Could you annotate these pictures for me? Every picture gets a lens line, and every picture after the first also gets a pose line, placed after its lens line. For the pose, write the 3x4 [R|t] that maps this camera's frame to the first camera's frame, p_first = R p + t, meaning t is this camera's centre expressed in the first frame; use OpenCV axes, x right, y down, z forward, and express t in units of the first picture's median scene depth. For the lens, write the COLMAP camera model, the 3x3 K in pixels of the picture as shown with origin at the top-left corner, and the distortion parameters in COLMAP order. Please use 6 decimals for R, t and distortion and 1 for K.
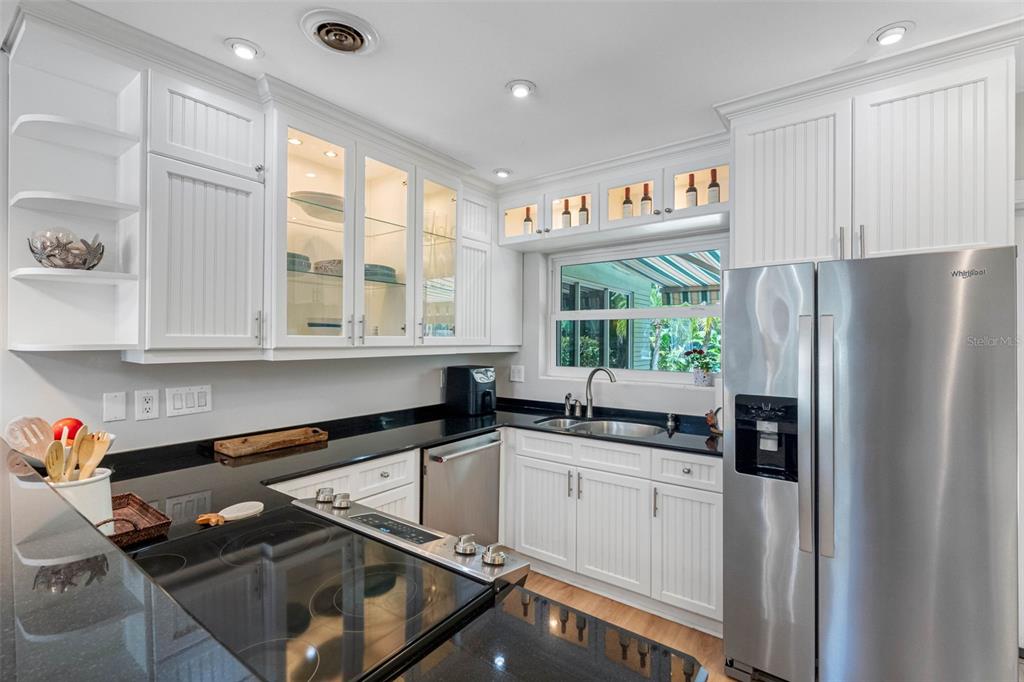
lens RADIAL K [[455.6, 0, 509.4], [0, 455.6, 344.5], [0, 0, 1]] dist [-0.005516, -0.000069]
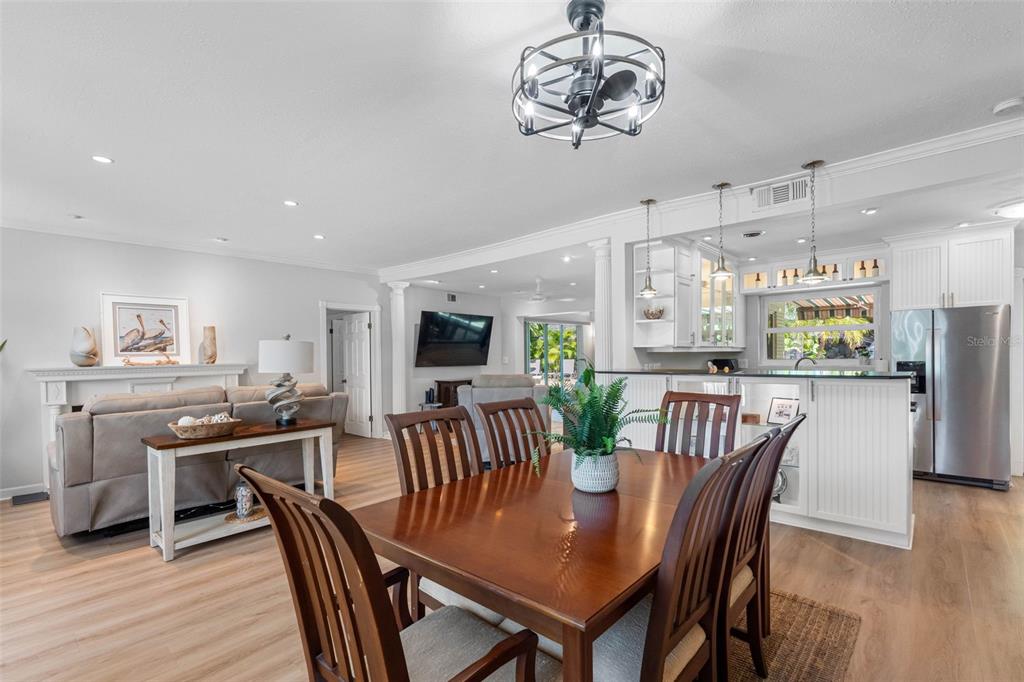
lens RADIAL K [[467.1, 0, 512.3], [0, 467.1, 364.4], [0, 0, 1]] dist [-0.001057, 0.000031]
pose [[0.994628, -0.014638, -0.102472, -0.895440], [0.015717, 0.999829, 0.009733, 0.045264], [0.102312, -0.011292, 0.994688, -1.176571]]
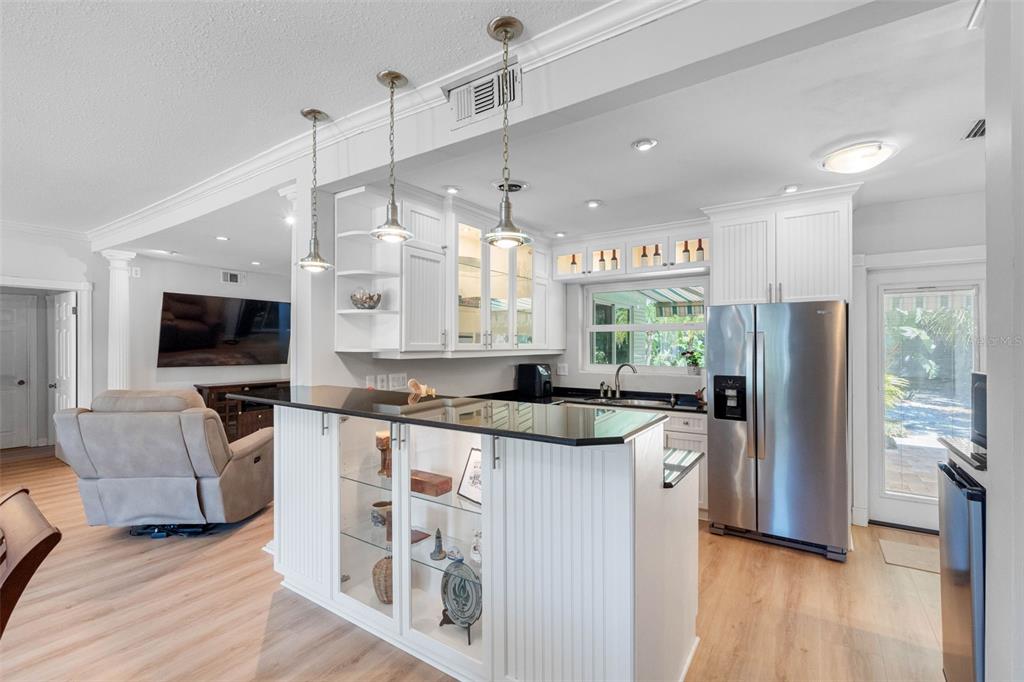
lens RADIAL K [[455.6, 0, 509.4], [0, 455.6, 344.5], [0, 0, 1]] dist [-0.005516, -0.000069]
pose [[0.999316, -0.001857, 0.036945, -0.255269], [0.002256, 0.999939, -0.010770, 0.002557], [-0.036923, 0.010846, 0.999259, -0.520560]]
